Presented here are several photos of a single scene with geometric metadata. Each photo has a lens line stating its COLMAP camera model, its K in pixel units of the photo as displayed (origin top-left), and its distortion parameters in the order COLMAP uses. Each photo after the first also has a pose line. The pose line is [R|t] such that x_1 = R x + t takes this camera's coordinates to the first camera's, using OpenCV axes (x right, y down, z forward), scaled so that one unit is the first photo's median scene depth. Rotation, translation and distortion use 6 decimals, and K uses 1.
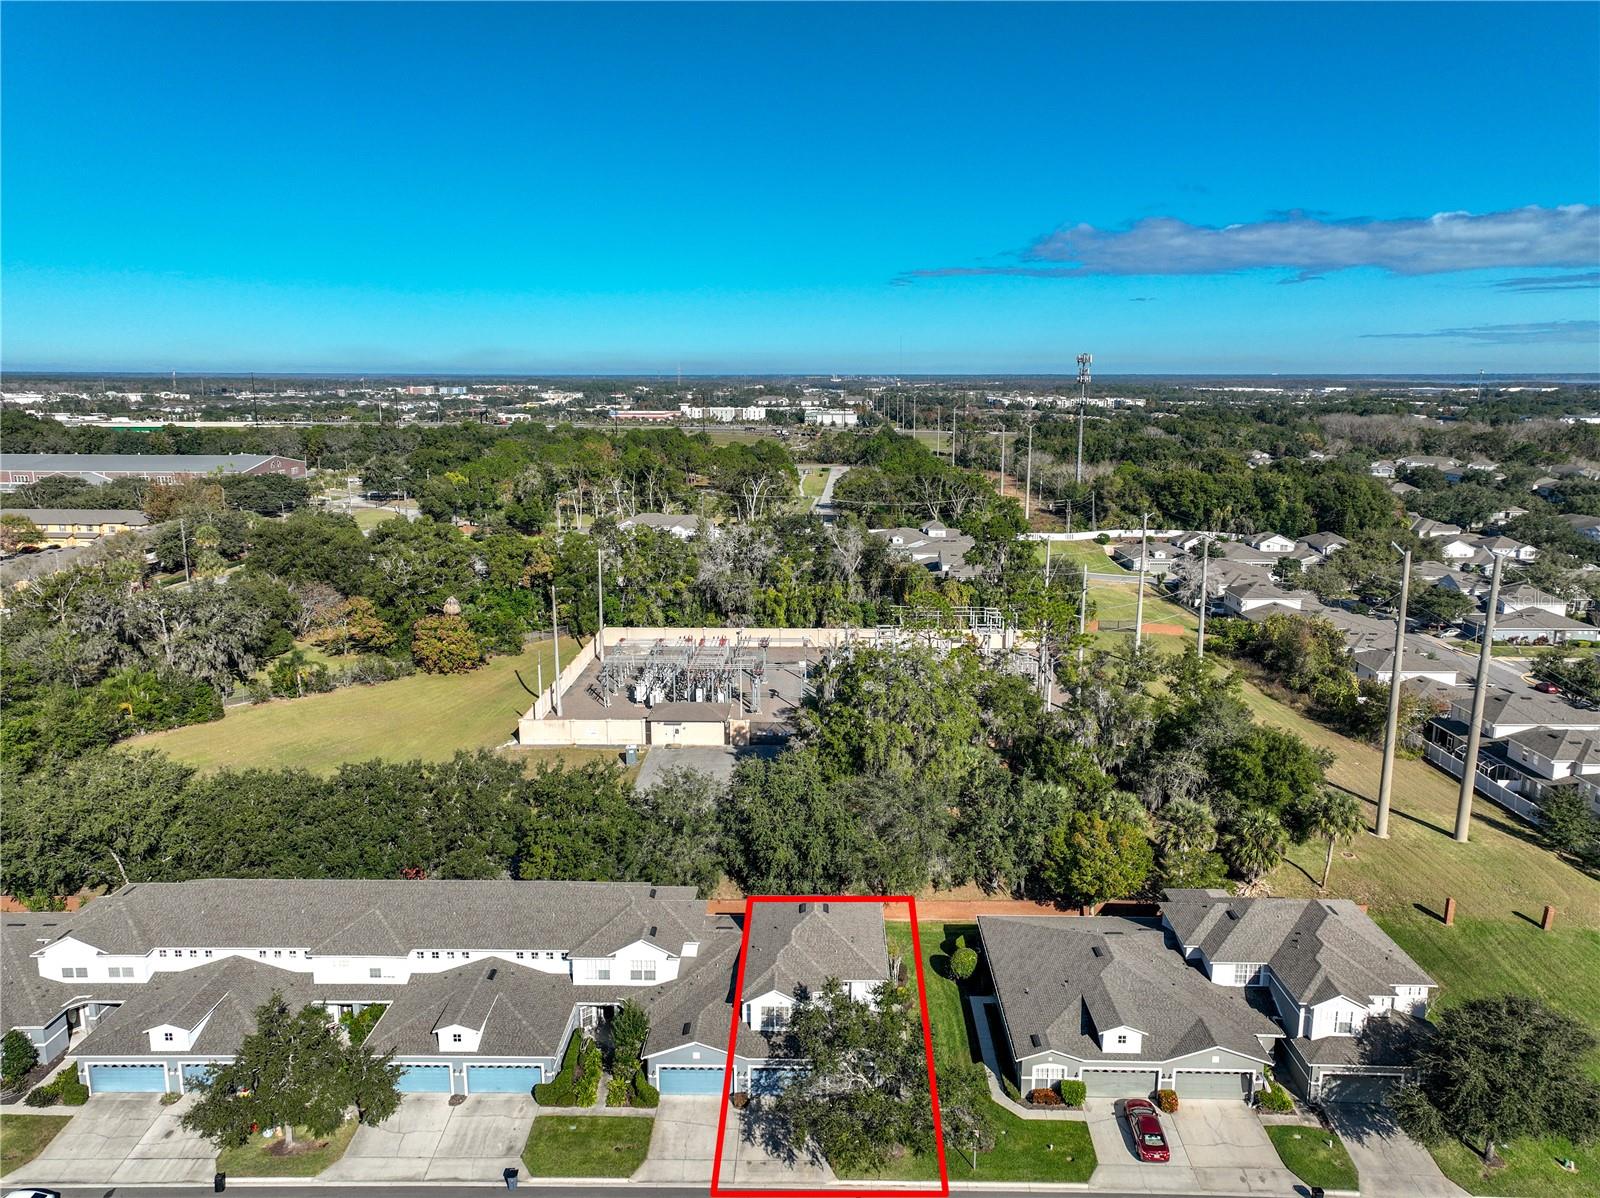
lens RADIAL K [[1133.2, 0, 804.6], [0, 1133.2, 596.0], [0, 0, 1]] dist [0.006703, 0.001937]
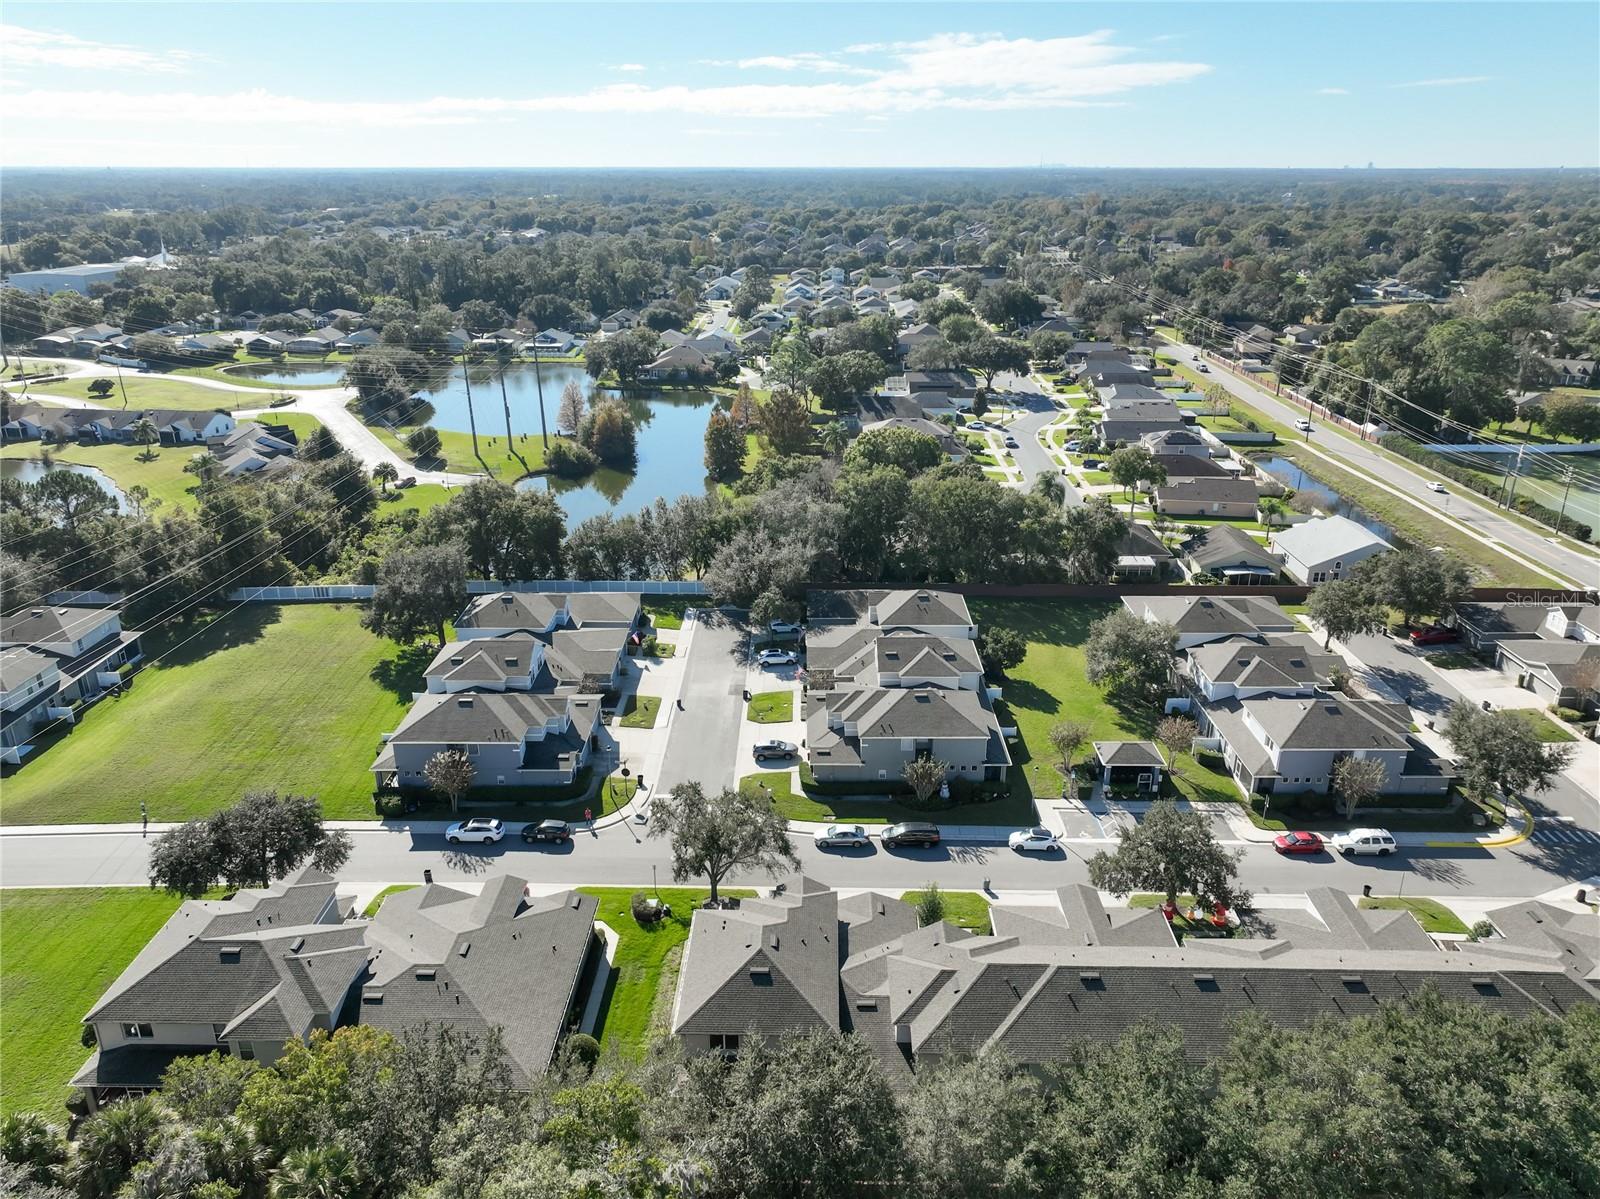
lens RADIAL K [[1133.2, 0, 804.6], [0, 1133.2, 596.5], [0, 0, 1]] dist [0.006703, 0.001937]
pose [[-0.999994, 0.003368, -0.000914, -0.030161], [0.002337, 0.840851, 0.541262, -0.514372], [0.002592, 0.541256, -0.840854, 1.872718]]
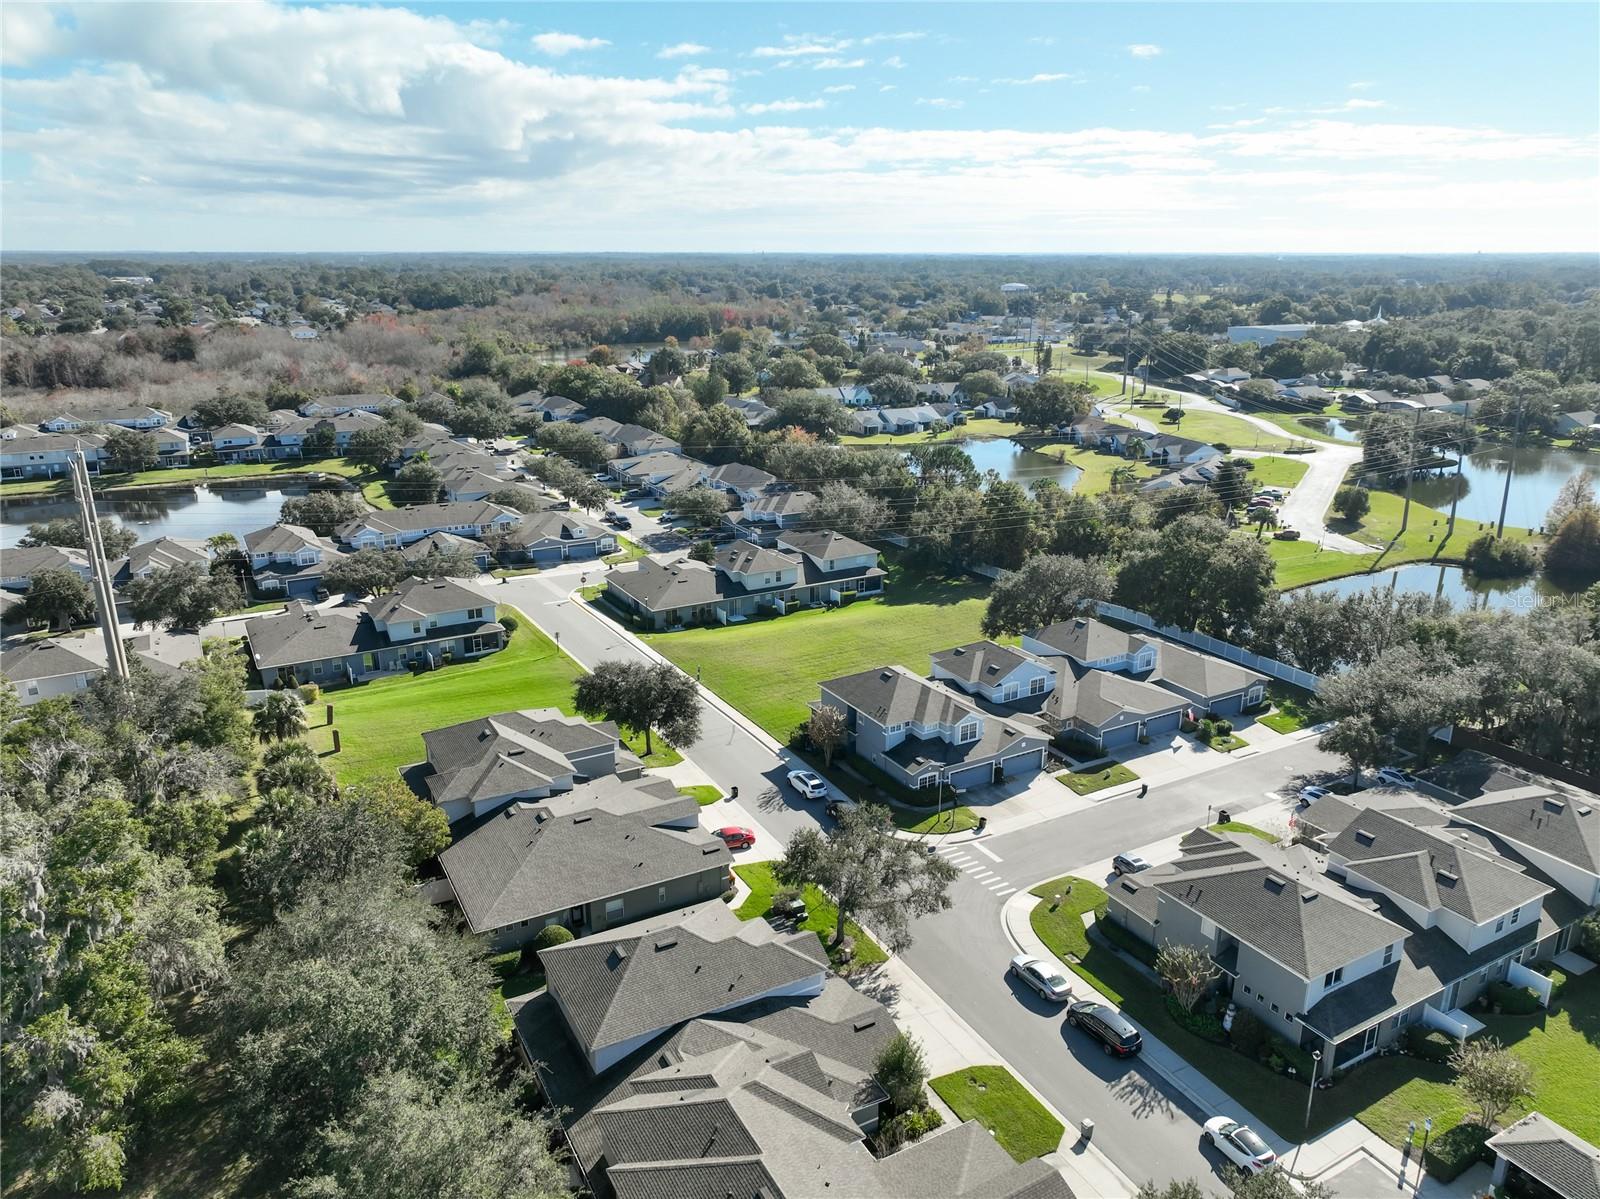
lens RADIAL K [[1117.2, 0, 800.0], [0, 1117.2, 599.5], [0, 0, 1]] dist [0.000985, 0.001270]
pose [[-0.497522, -0.255518, 0.828965, -0.752894], [0.181613, 0.903771, 0.387575, -0.278698], [-0.848227, 0.343378, -0.403240, 1.348568]]
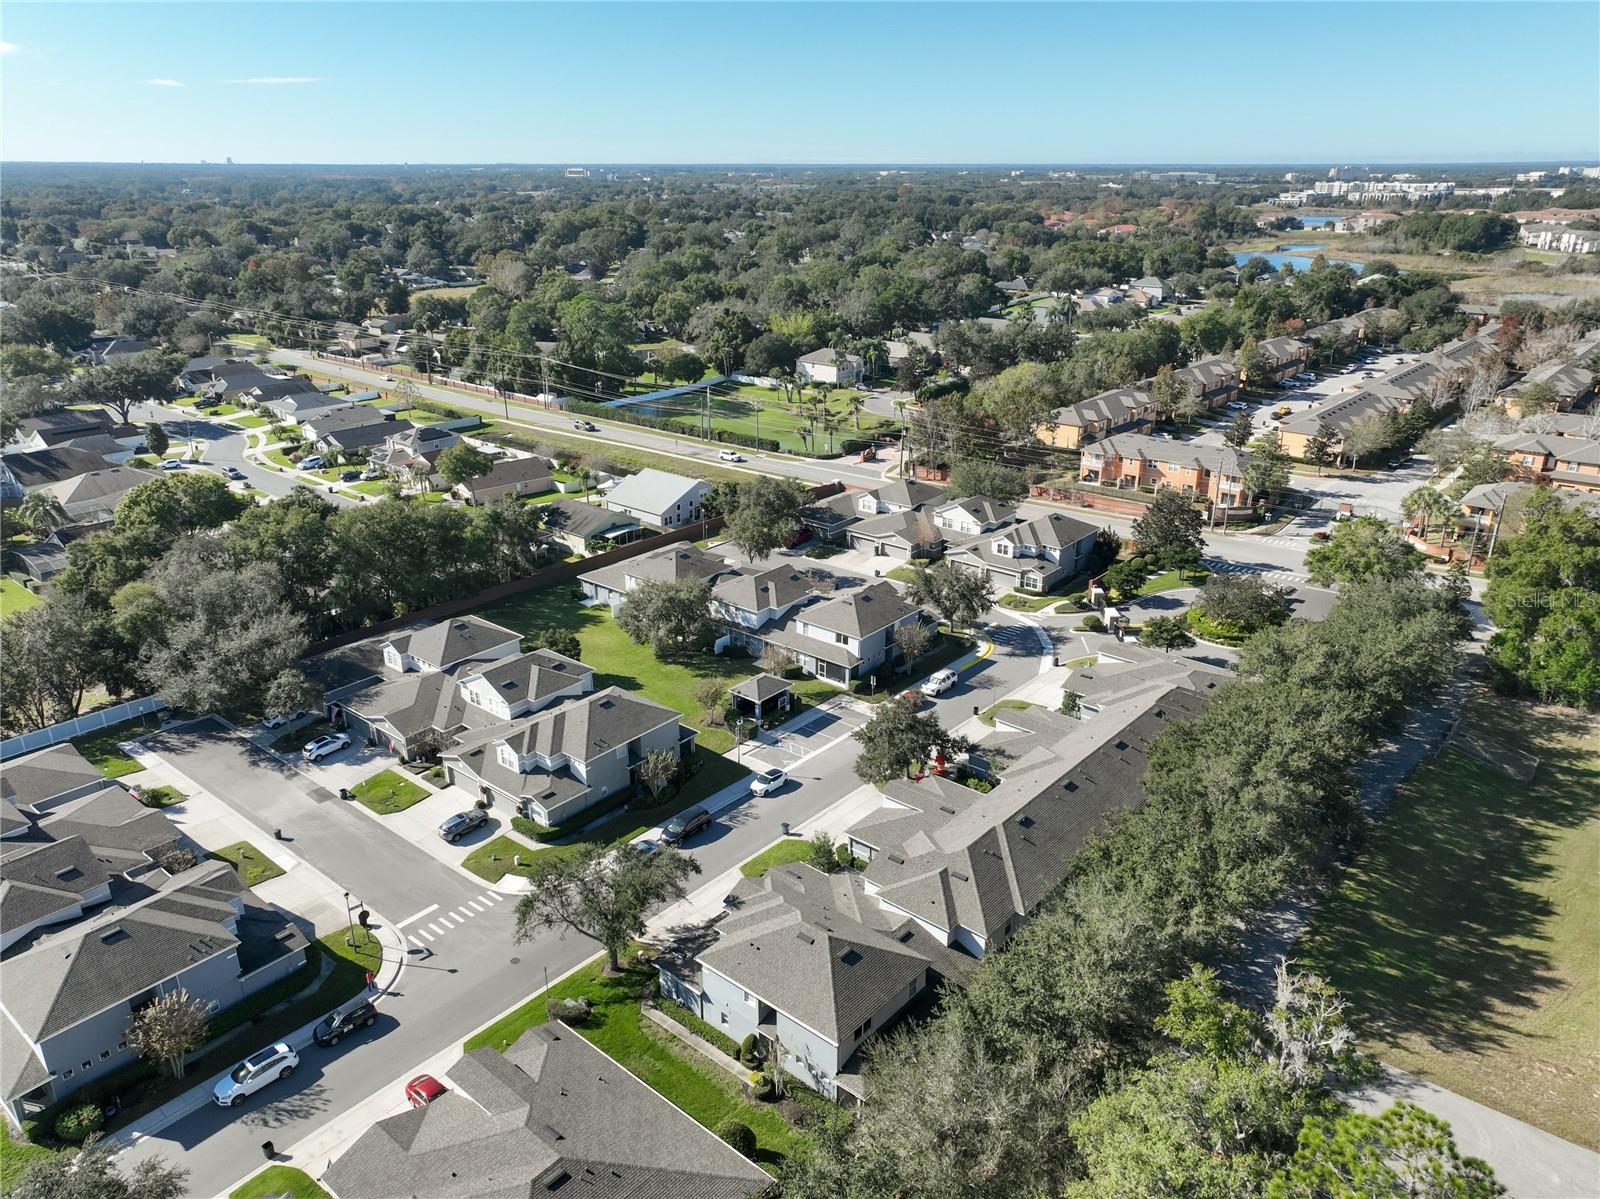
lens RADIAL K [[1133.2, 0, 804.6], [0, 1133.2, 596.5], [0, 0, 1]] dist [0.006703, 0.001937]
pose [[-0.636841, 0.279898, -0.718395, 0.682999], [-0.156818, 0.865274, 0.476139, -0.452298], [0.754879, 0.415882, -0.507149, 1.563726]]
